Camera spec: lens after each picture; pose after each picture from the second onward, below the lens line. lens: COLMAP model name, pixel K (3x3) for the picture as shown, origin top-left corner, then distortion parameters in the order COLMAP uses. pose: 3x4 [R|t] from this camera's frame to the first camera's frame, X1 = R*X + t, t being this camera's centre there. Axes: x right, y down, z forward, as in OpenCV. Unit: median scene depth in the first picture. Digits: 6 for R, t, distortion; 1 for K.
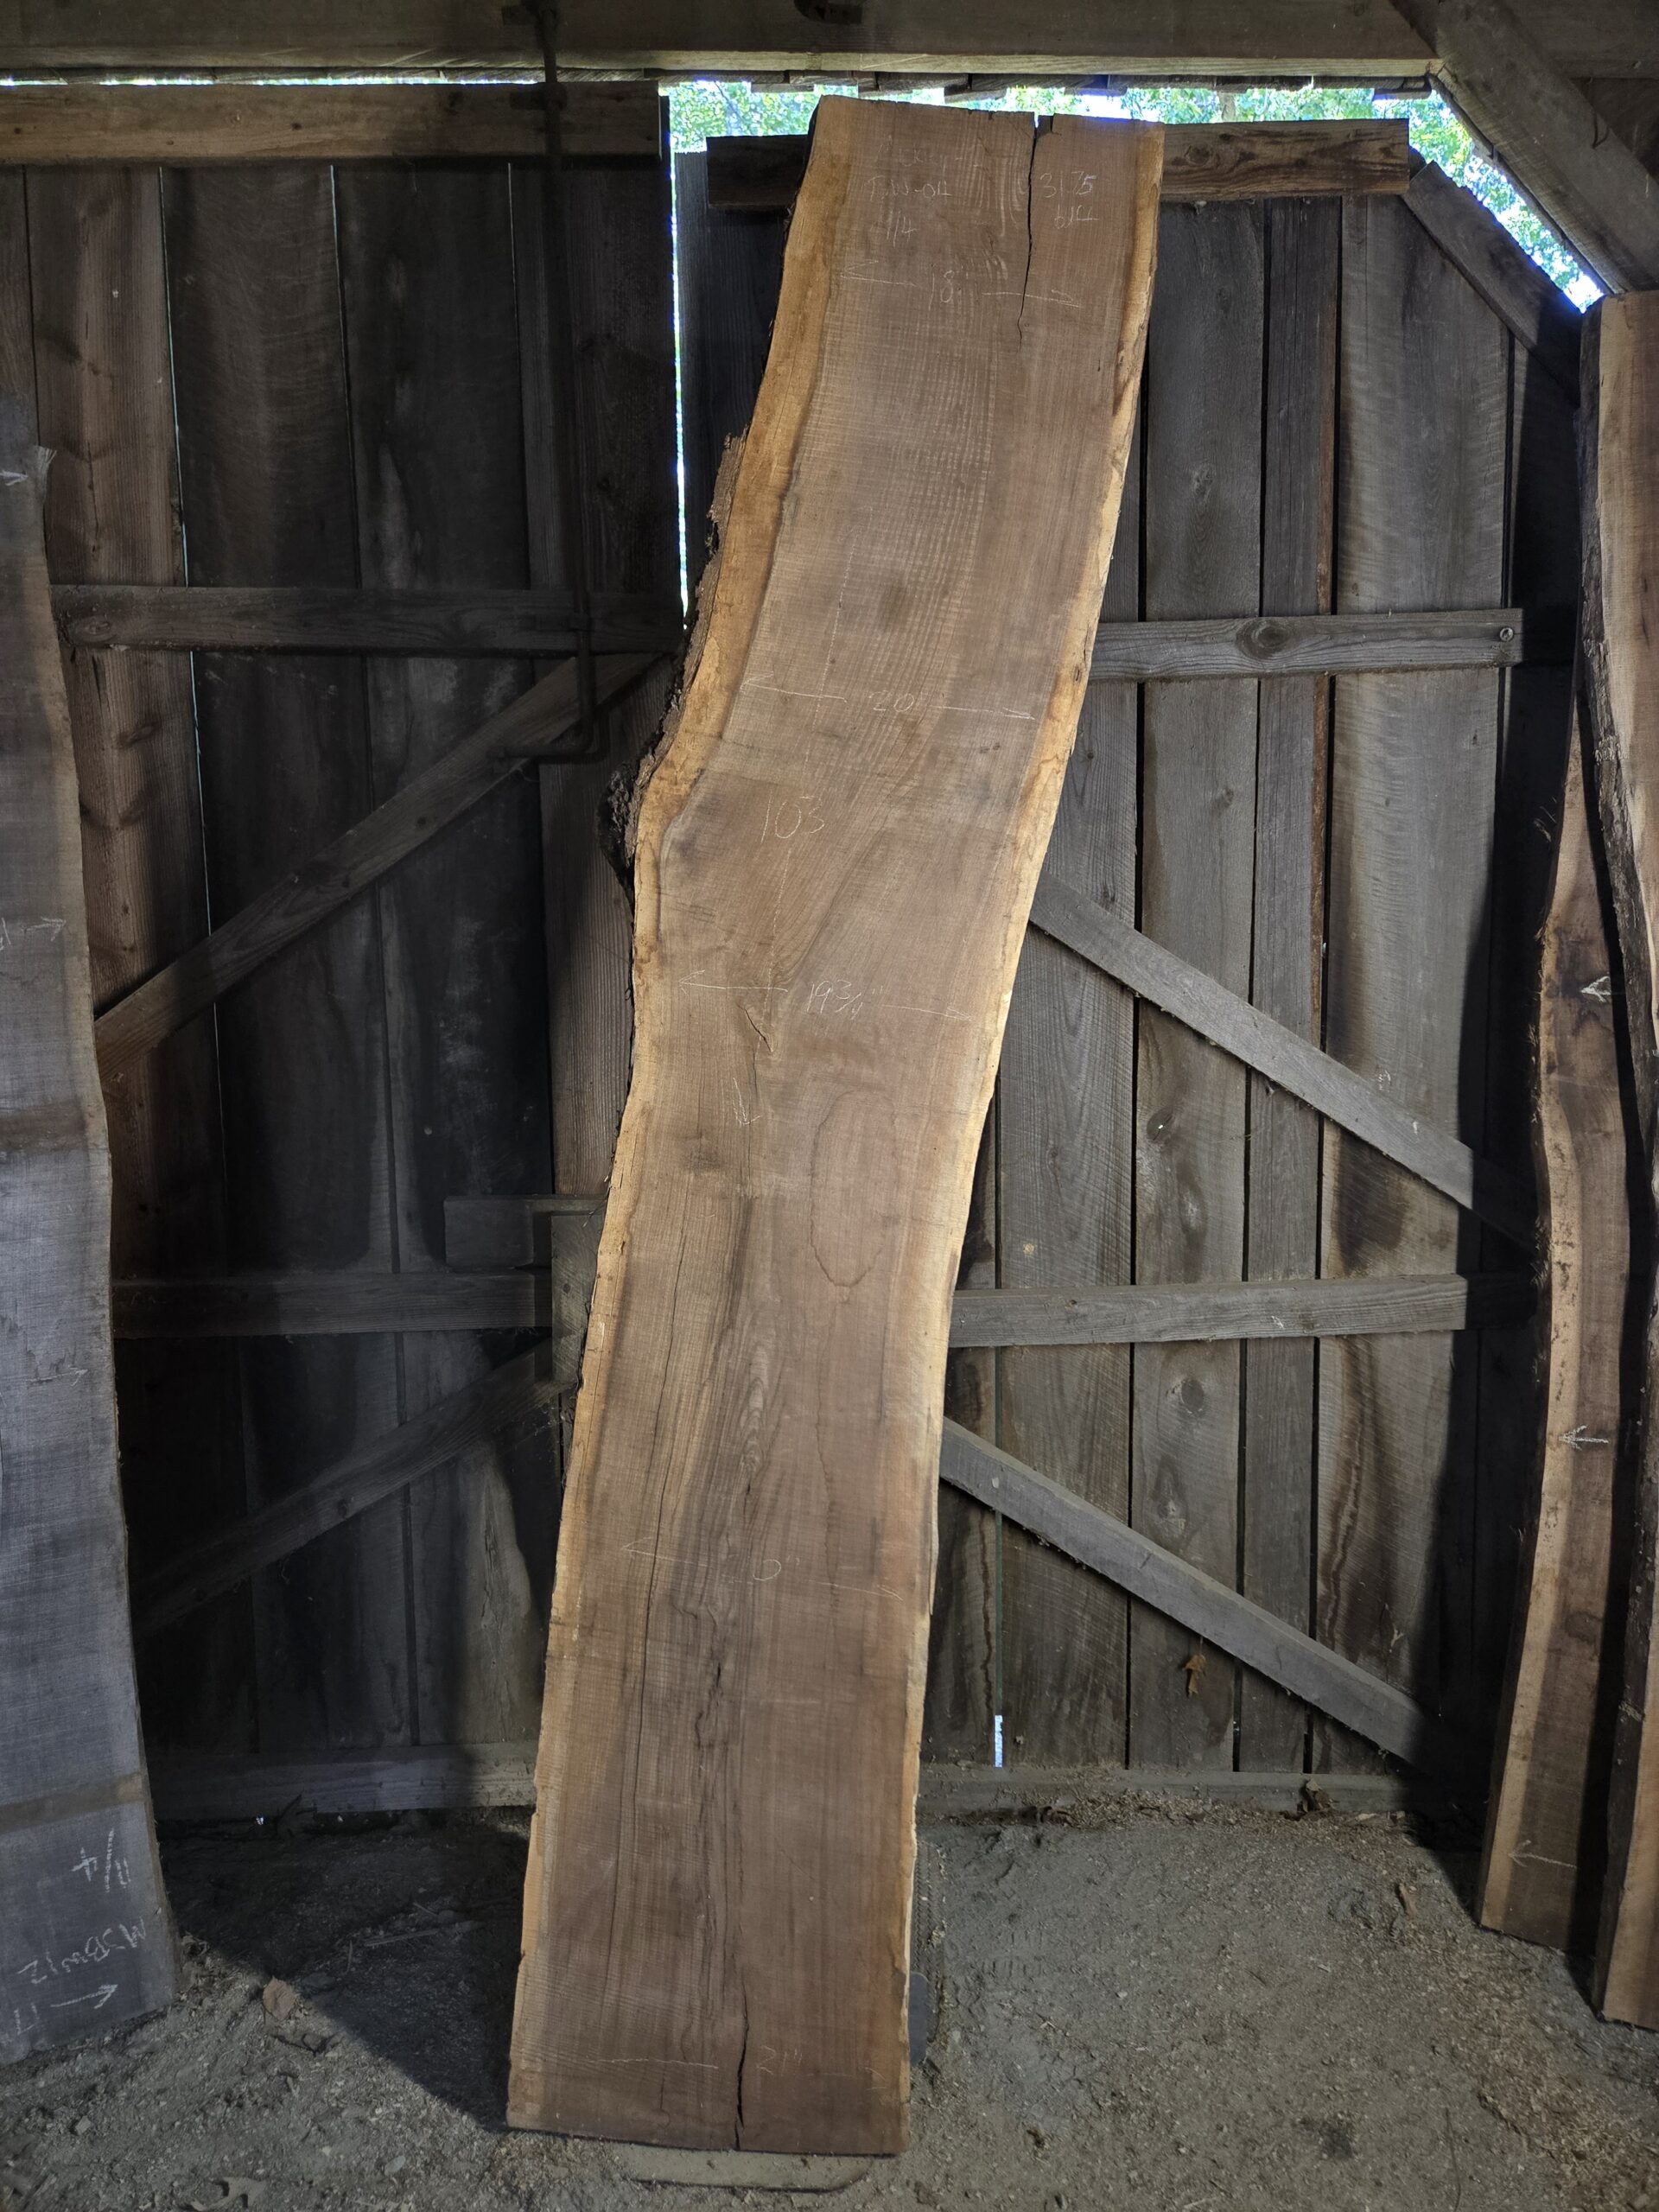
lens RADIAL K [[1455.1, 0, 835.6], [0, 1455.1, 1105.0], [0, 0, 1]] dist [0.052209, -0.051013]
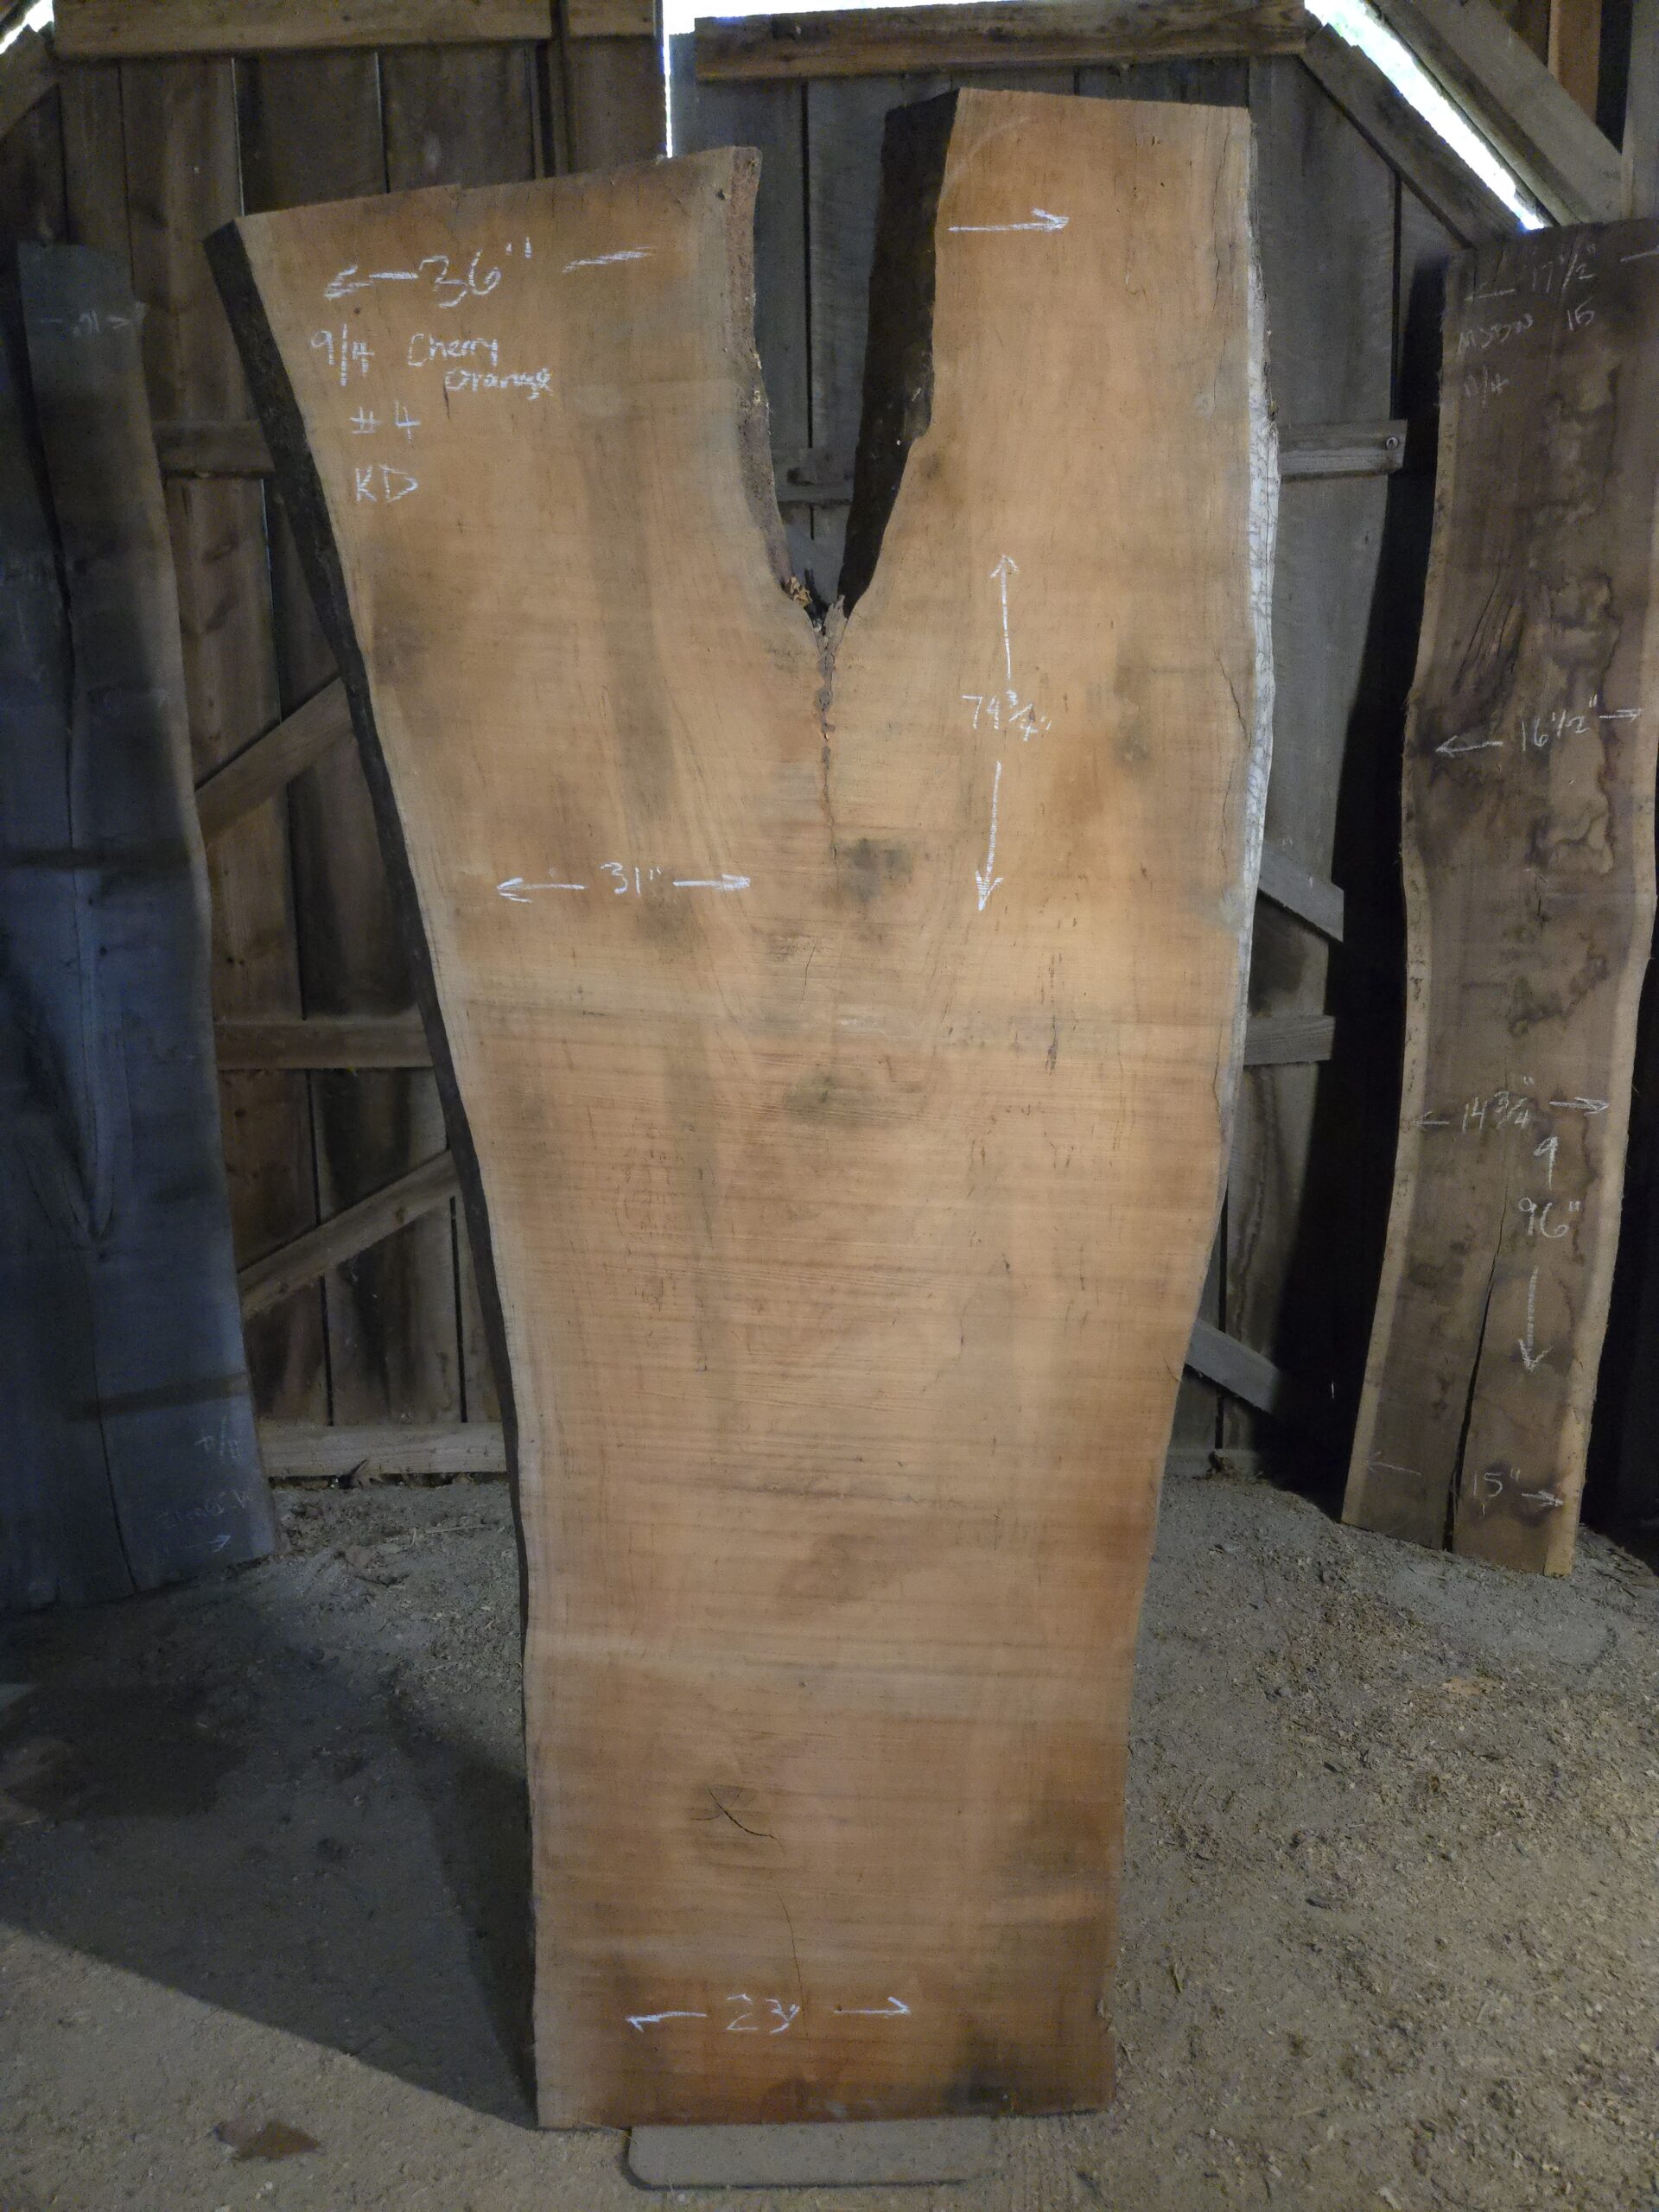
lens RADIAL K [[1455.1, 0, 818.8], [0, 1455.1, 1114.9], [0, 0, 1]] dist [0.052209, -0.051013]
pose [[0.999371, -0.001430, -0.035435, 0.047165], [0.002707, 0.999348, 0.036005, 0.155236], [0.035360, -0.036078, 0.998723, -0.176259]]
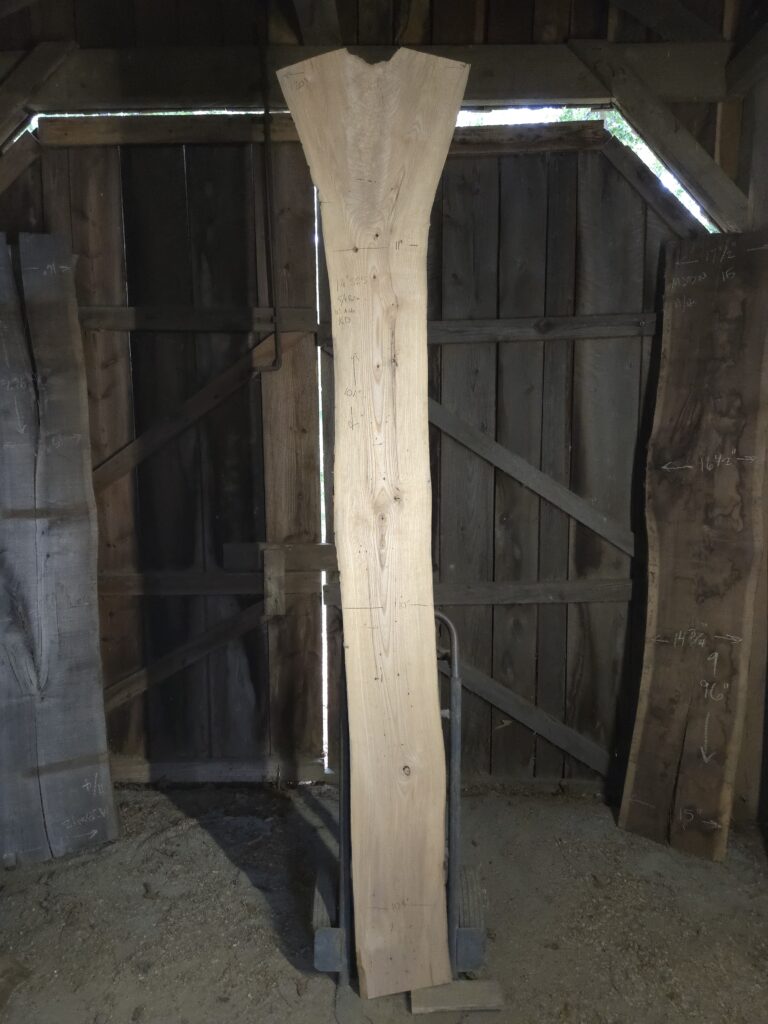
lens RADIAL K [[673.6, 0, 383.1], [0, 673.6, 517.0], [0, 0, 1]] dist [0.052209, -0.051013]
pose [[0.998782, 0.011716, -0.047929, 0.070587], [-0.011515, 0.999924, 0.004484, 0.009347], [0.047978, -0.003927, 0.998841, -0.176524]]
